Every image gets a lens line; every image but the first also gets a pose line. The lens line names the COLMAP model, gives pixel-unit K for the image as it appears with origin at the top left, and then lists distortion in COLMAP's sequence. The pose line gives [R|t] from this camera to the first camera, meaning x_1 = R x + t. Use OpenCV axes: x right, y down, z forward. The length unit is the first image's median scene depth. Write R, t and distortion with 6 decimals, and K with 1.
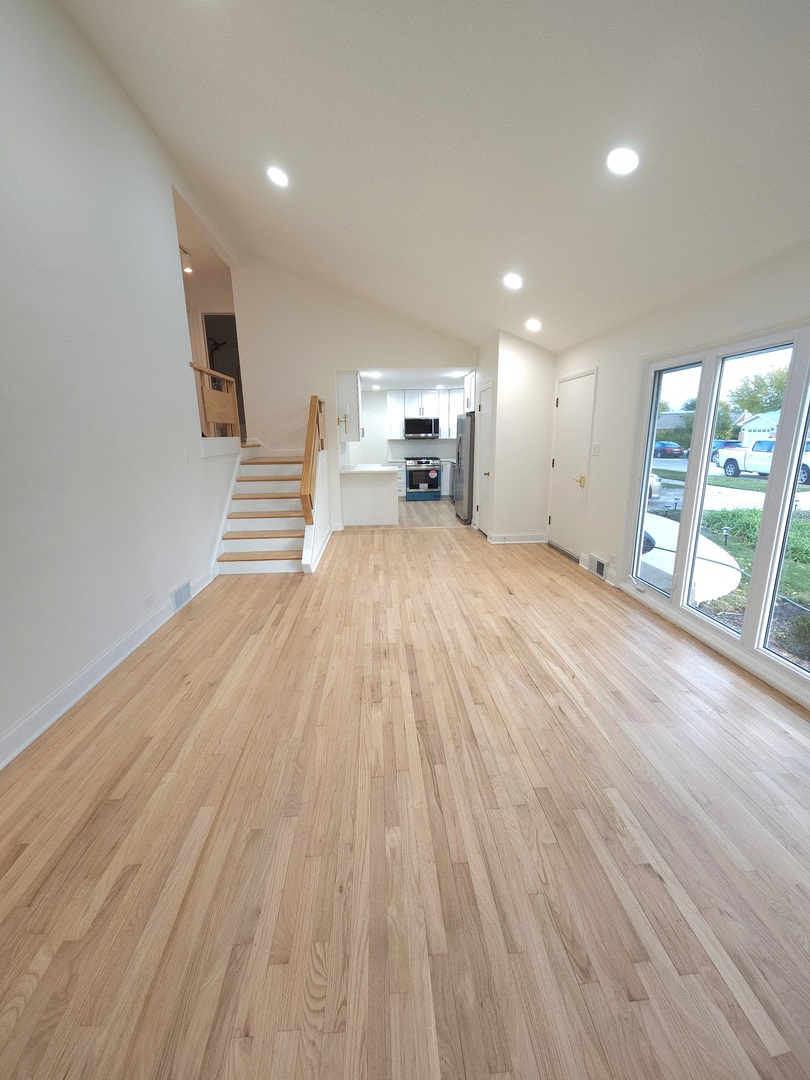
lens RADIAL K [[445.0, 0, 409.4], [0, 445.0, 539.8], [0, 0, 1]] dist [-0.007177, 0.003367]
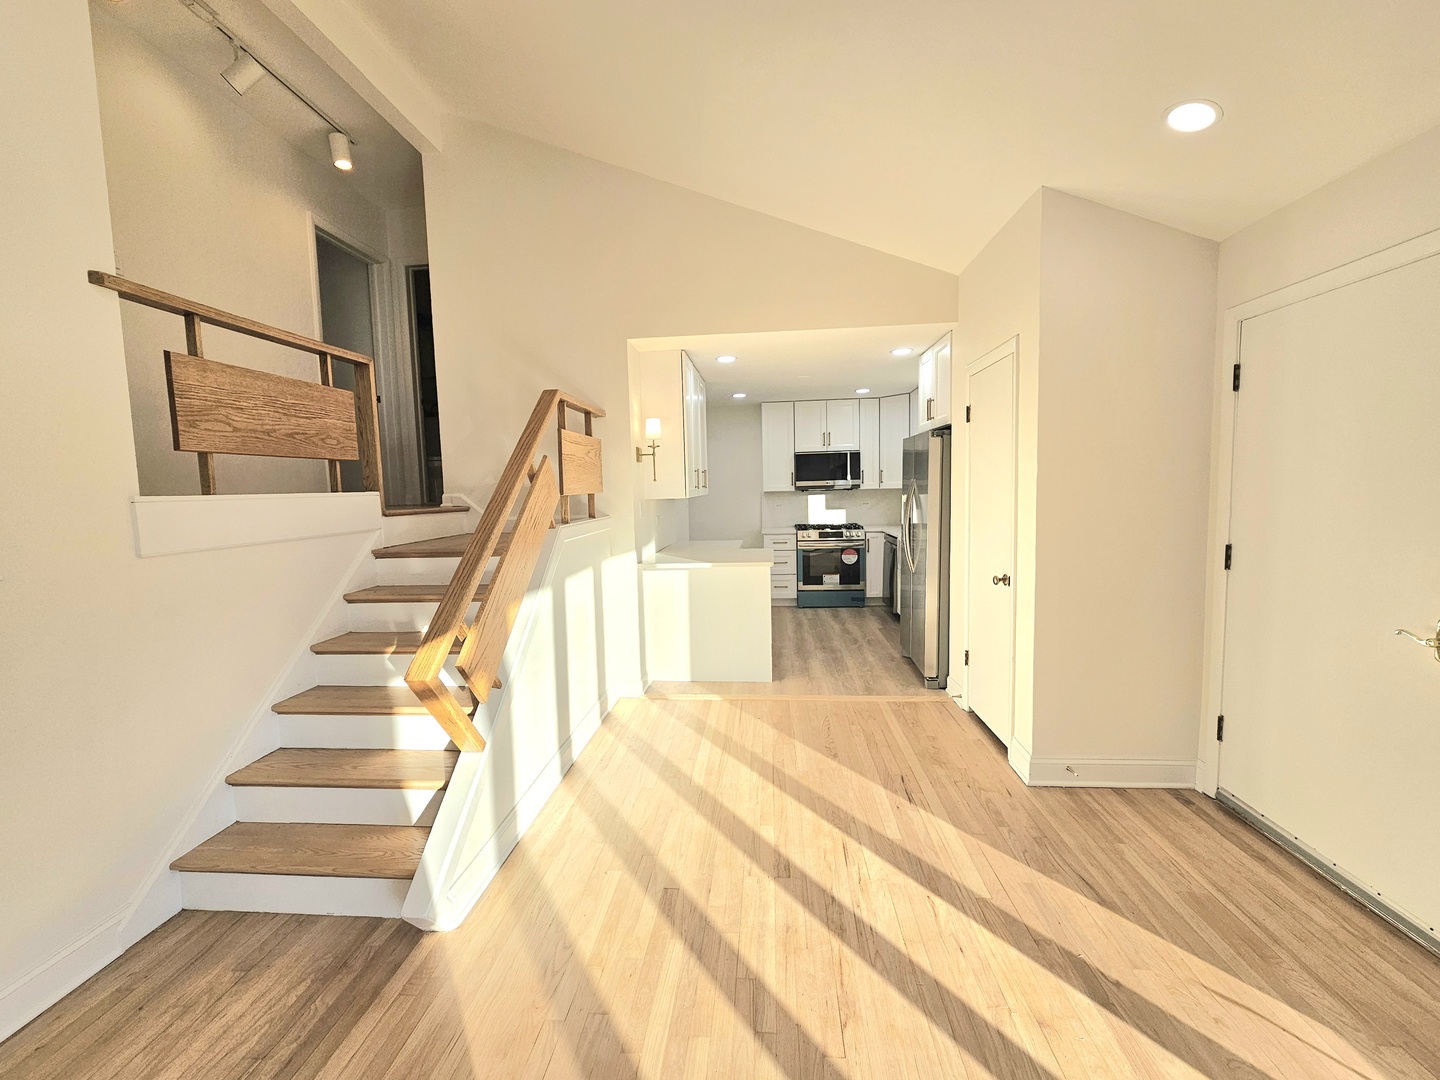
lens RADIAL K [[593.4, 0, 715.8], [0, 593.4, 537.0], [0, 0, 1]] dist [-0.007177, 0.003367]
pose [[0.986362, -0.001513, -0.164583, 0.019048], [-0.022169, 0.989624, -0.141958, -0.098383], [0.163090, 0.143671, 0.976094, 0.430519]]
